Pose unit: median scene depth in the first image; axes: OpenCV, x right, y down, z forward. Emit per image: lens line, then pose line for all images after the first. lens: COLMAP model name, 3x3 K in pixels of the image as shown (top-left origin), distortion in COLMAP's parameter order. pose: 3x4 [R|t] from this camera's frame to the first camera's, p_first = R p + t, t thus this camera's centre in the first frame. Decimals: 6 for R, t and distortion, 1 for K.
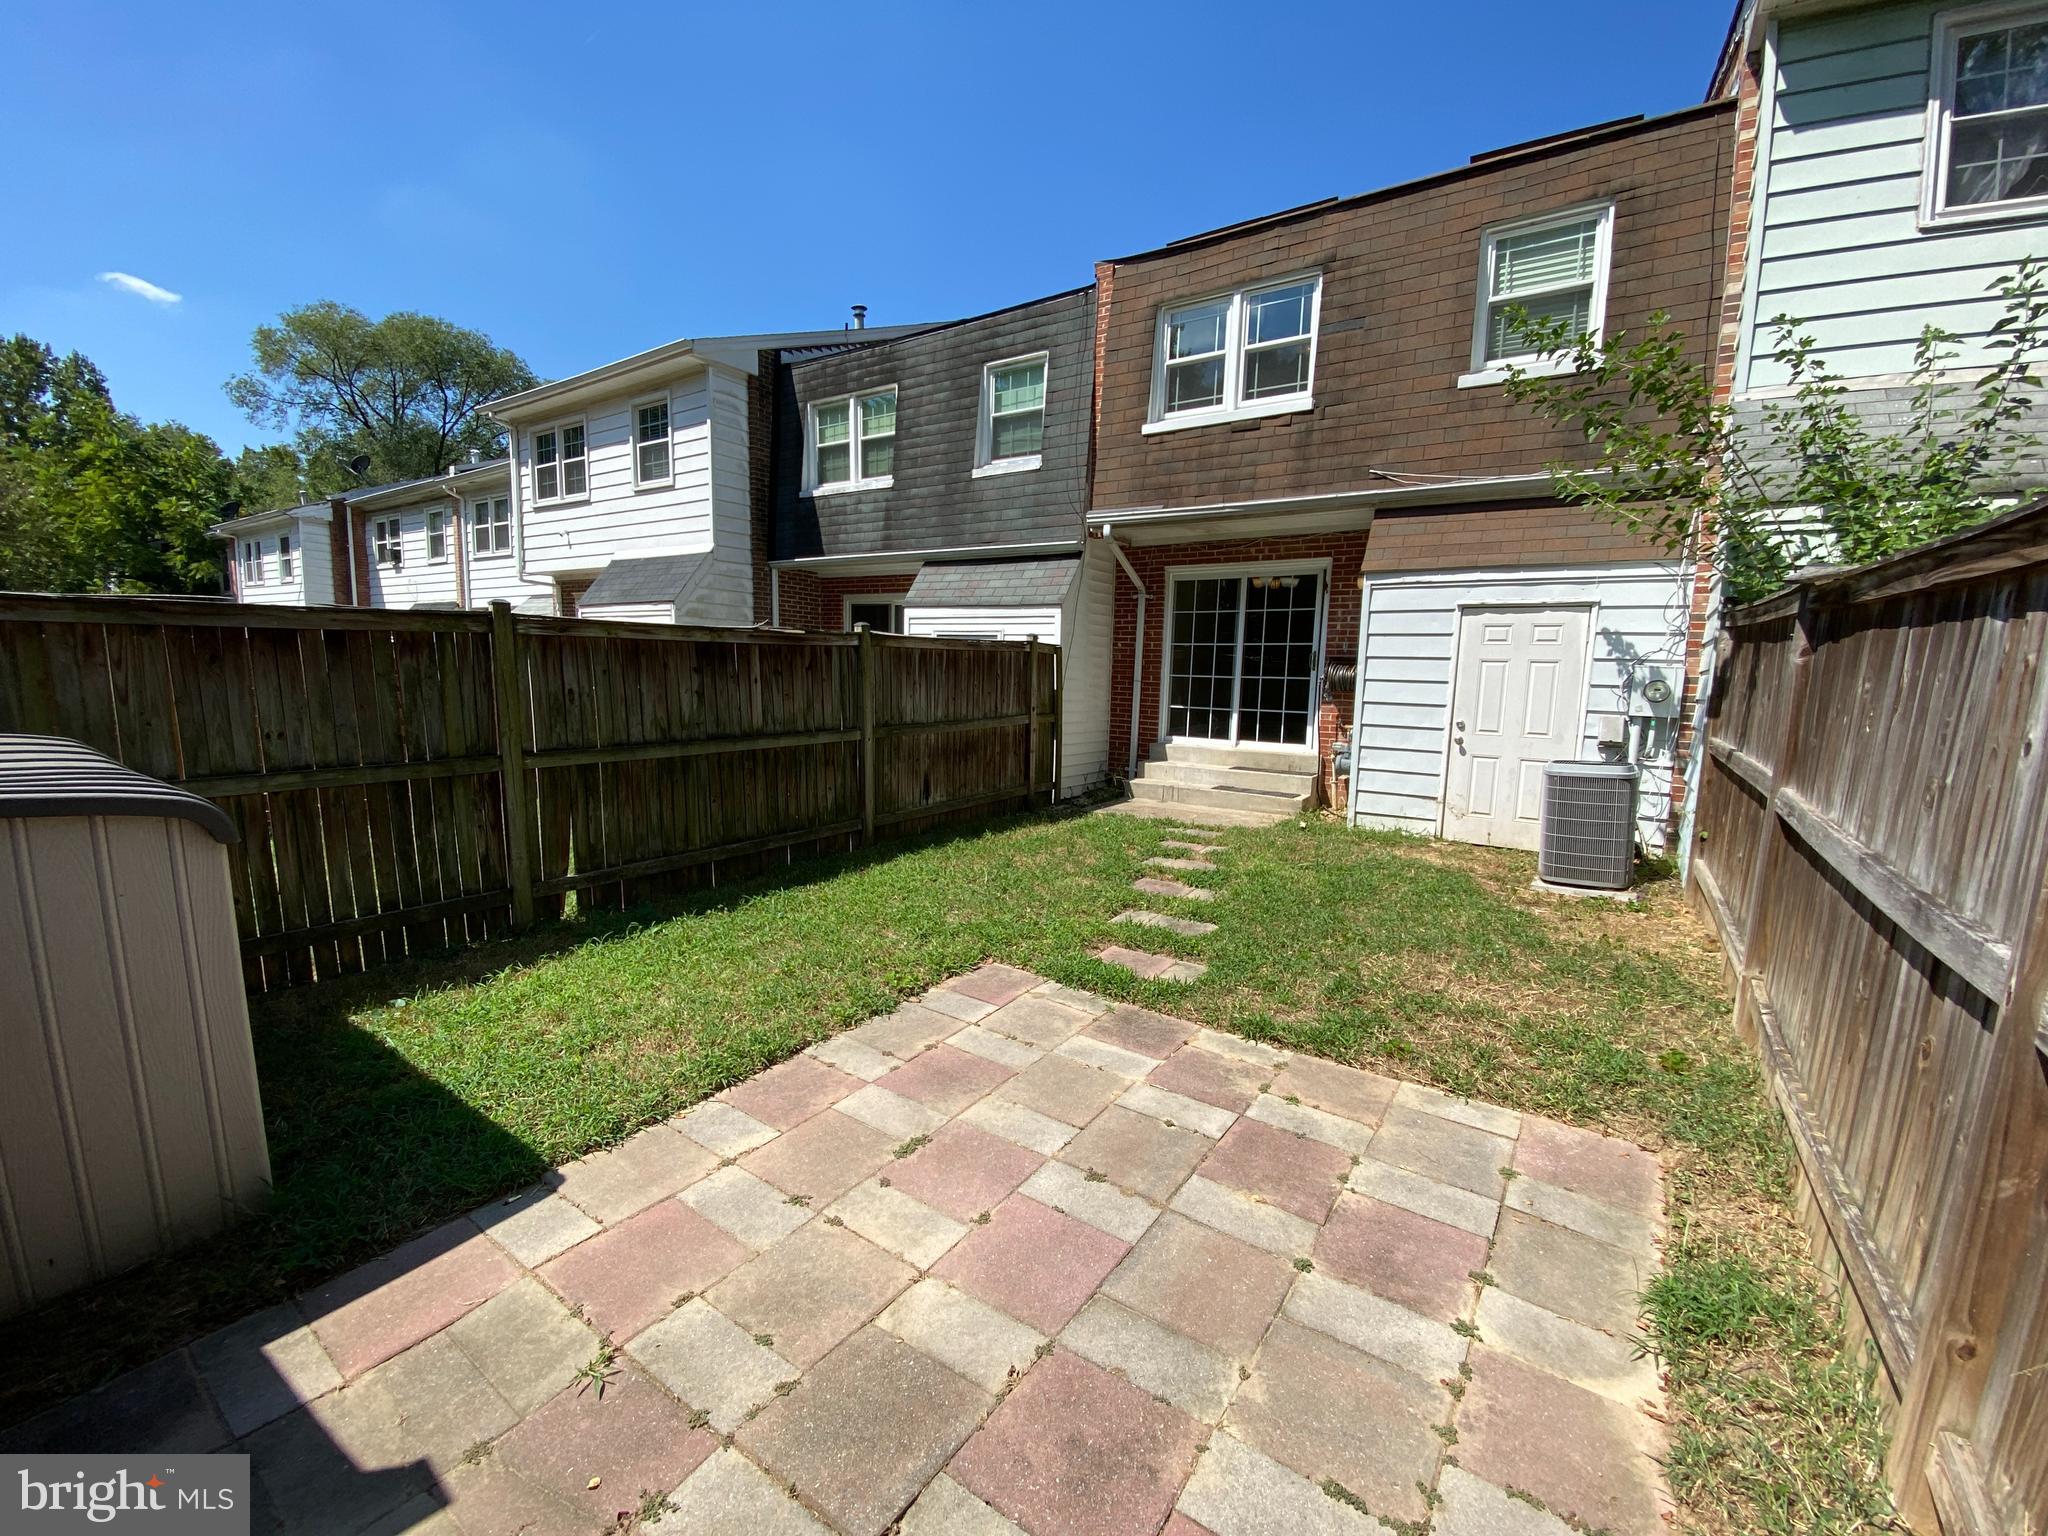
lens RADIAL K [[839.3, 0, 1007.7], [0, 839.3, 759.5], [0, 0, 1]] dist [0.018141, -0.009077]
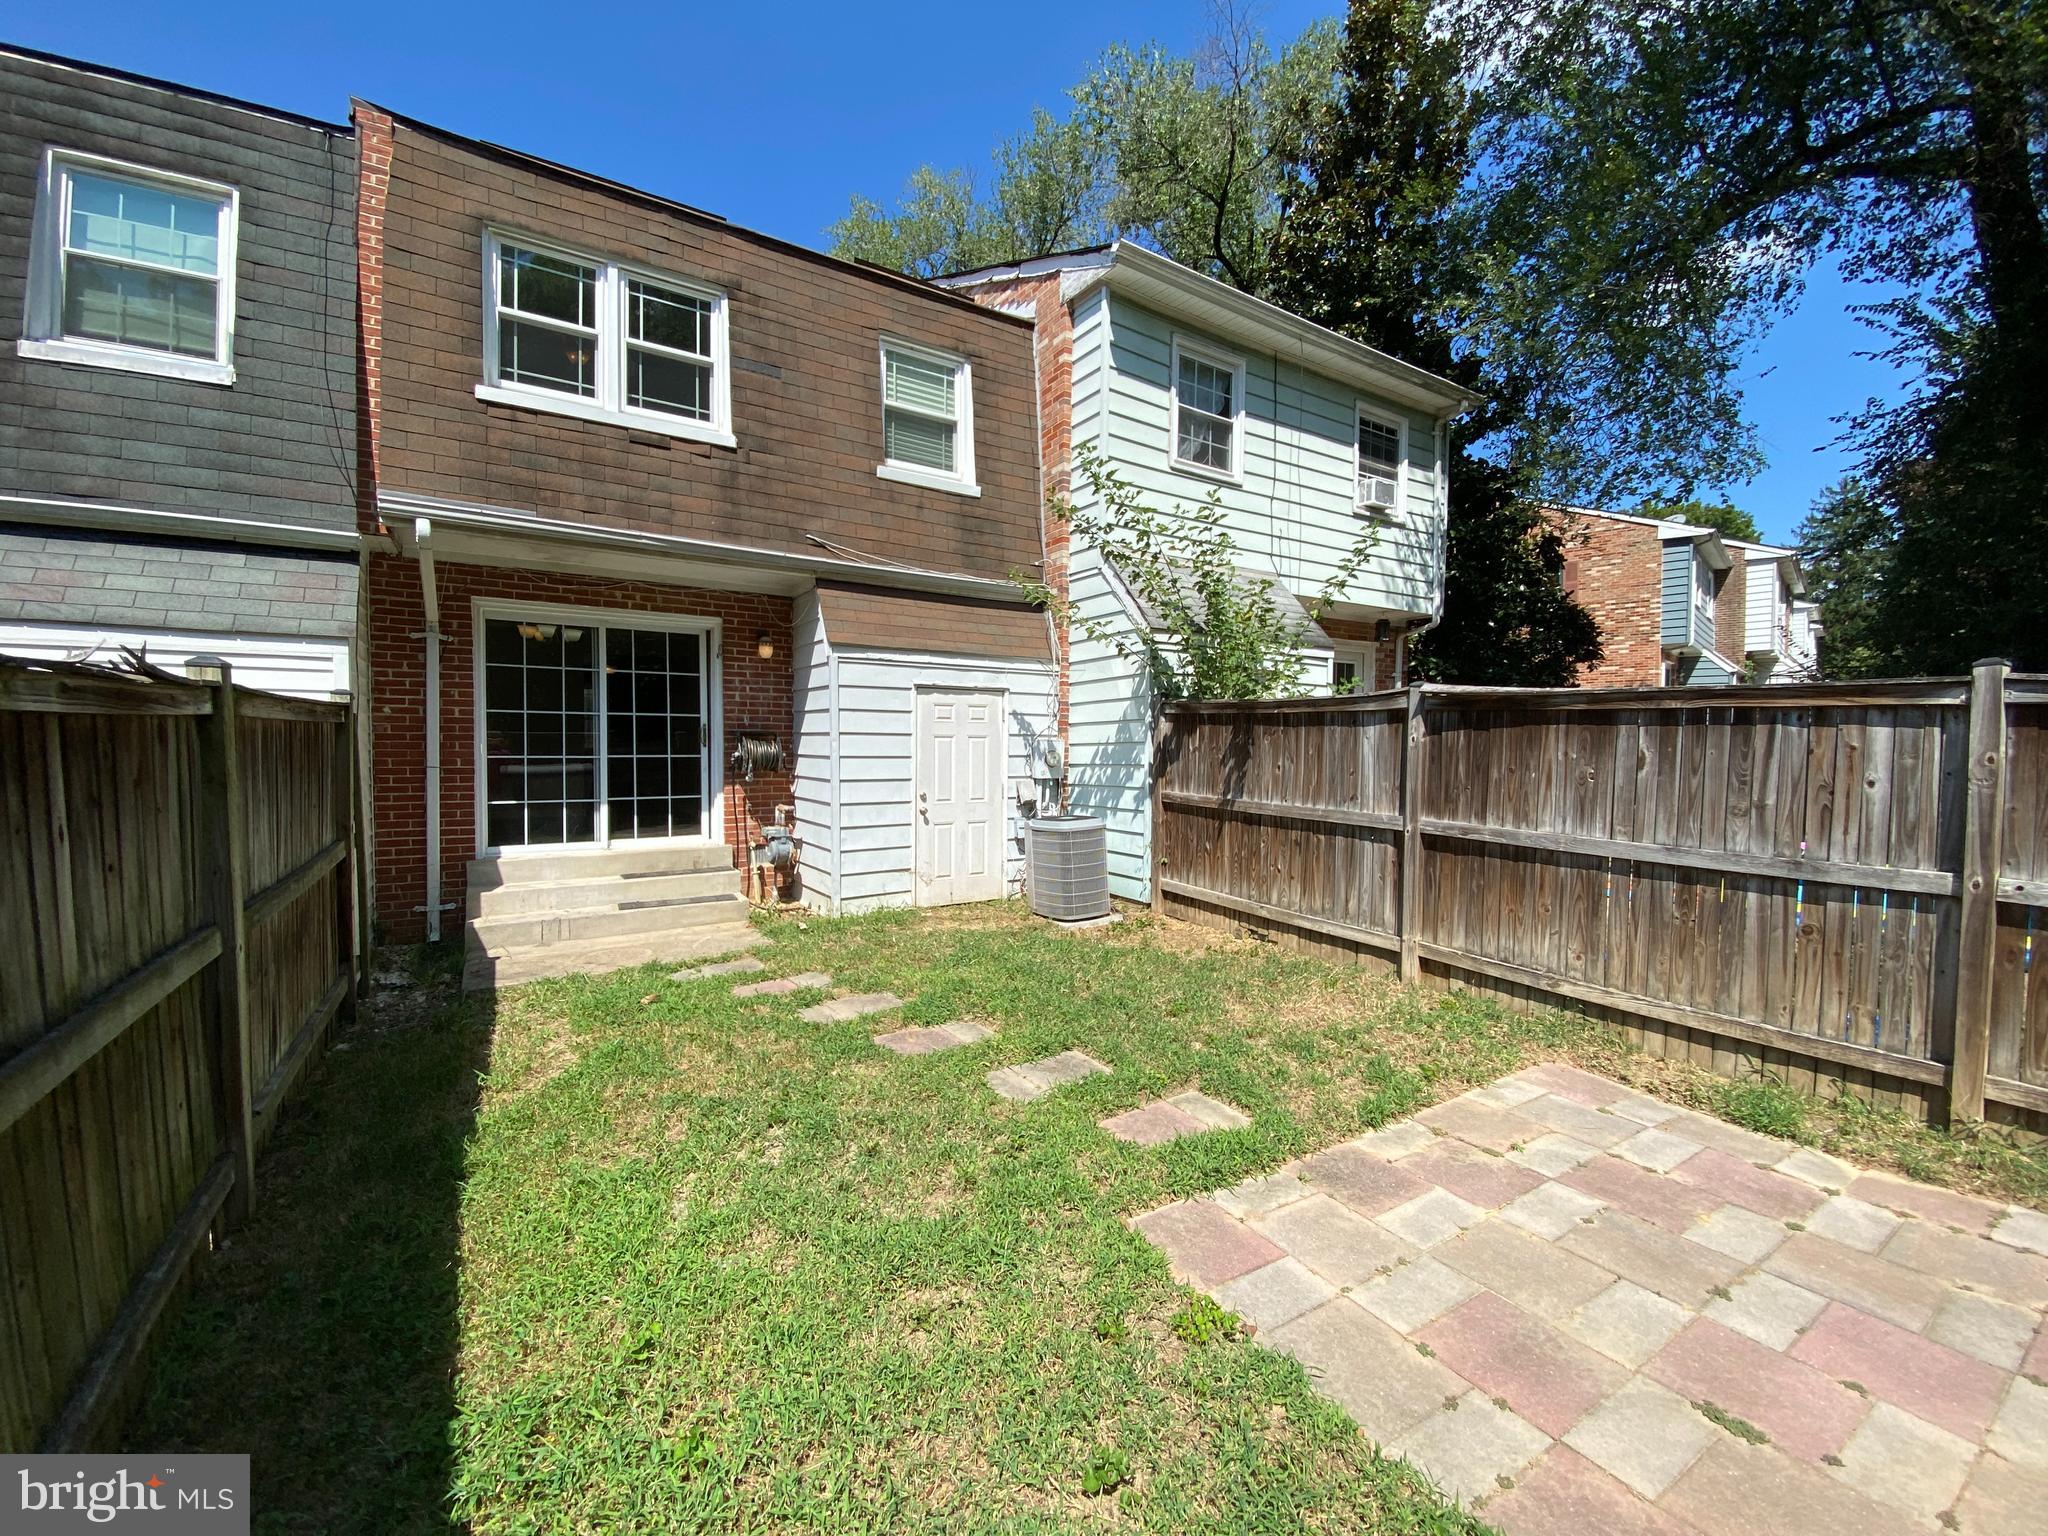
lens RADIAL K [[832.2, 0, 1042.7], [0, 832.2, 780.6], [0, 0, 1]] dist [-0.008415, -0.005531]
pose [[0.380004, -0.061286, 0.922952, -0.340446], [0.106982, 0.994018, 0.021958, -0.064069], [-0.918777, 0.090395, 0.384288, 0.435645]]
